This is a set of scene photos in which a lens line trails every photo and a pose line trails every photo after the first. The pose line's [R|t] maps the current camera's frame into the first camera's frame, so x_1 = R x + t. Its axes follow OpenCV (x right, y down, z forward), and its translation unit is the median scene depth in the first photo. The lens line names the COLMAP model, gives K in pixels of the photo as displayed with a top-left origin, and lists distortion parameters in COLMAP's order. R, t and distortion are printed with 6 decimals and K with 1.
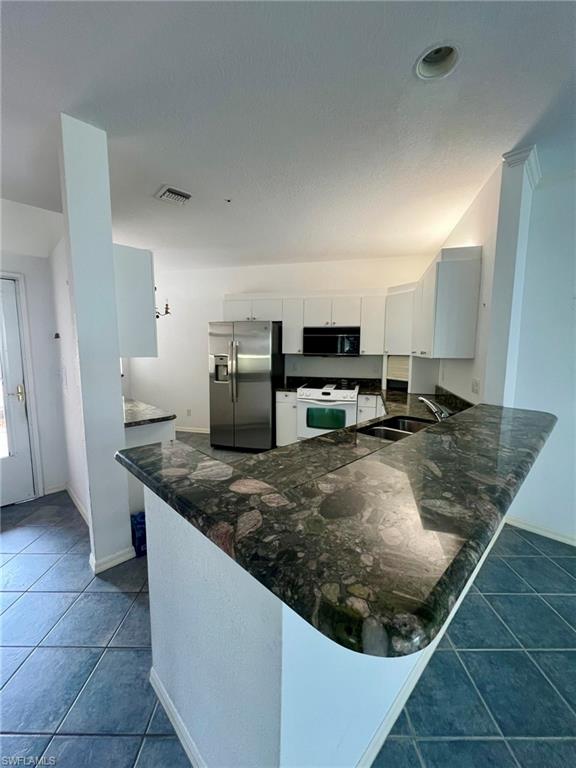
lens RADIAL K [[308.9, 0, 286.2], [0, 308.9, 383.9], [0, 0, 1]] dist [-0.002181, 0.001395]
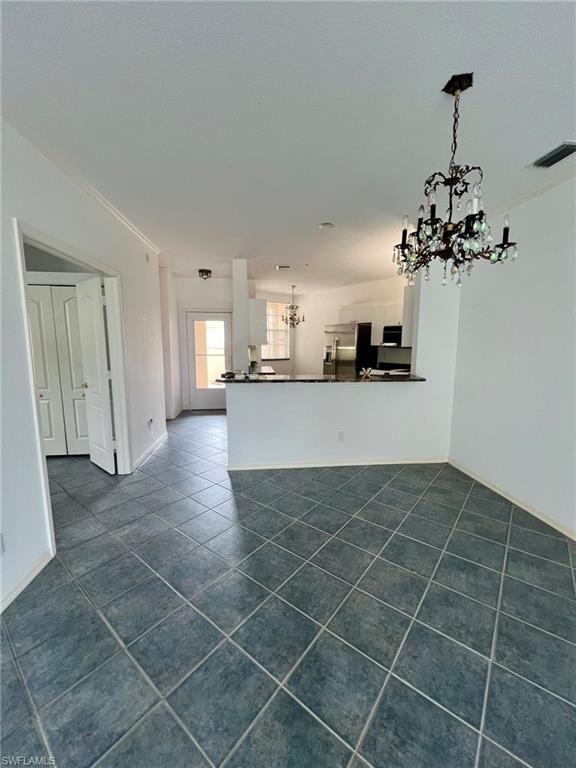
lens RADIAL K [[308.9, 0, 285.1], [0, 308.9, 383.8], [0, 0, 1]] dist [-0.002181, 0.001395]
pose [[0.781114, 0.078127, -0.619482, 0.618559], [-0.073324, 0.996754, 0.033252, 0.063008], [0.620069, 0.019449, 0.784306, -0.379566]]
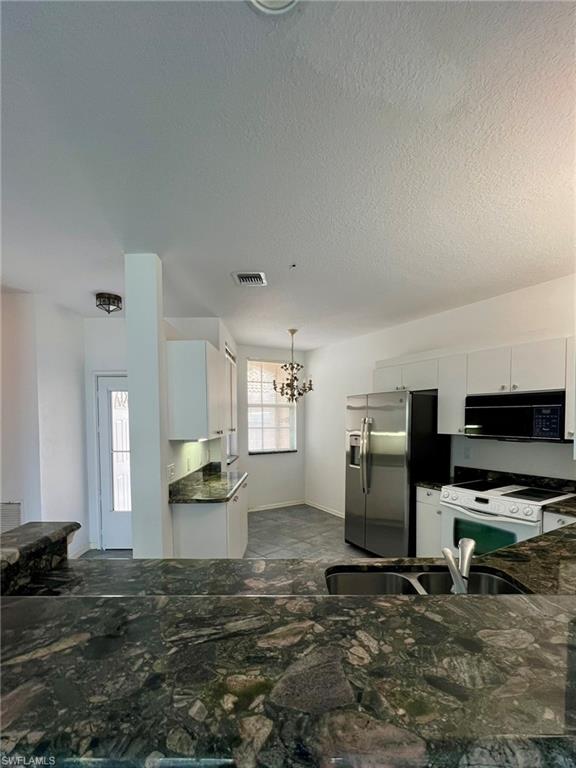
lens RADIAL K [[343.4, 0, 283.9], [0, 343.4, 429.4], [0, 0, 1]] dist [0.000687, 0.000255]
pose [[0.707008, 0.012106, -0.707102, 0.321226], [-0.075335, 0.995454, -0.058282, -0.038384], [0.703182, 0.094475, 0.704706, 0.206984]]
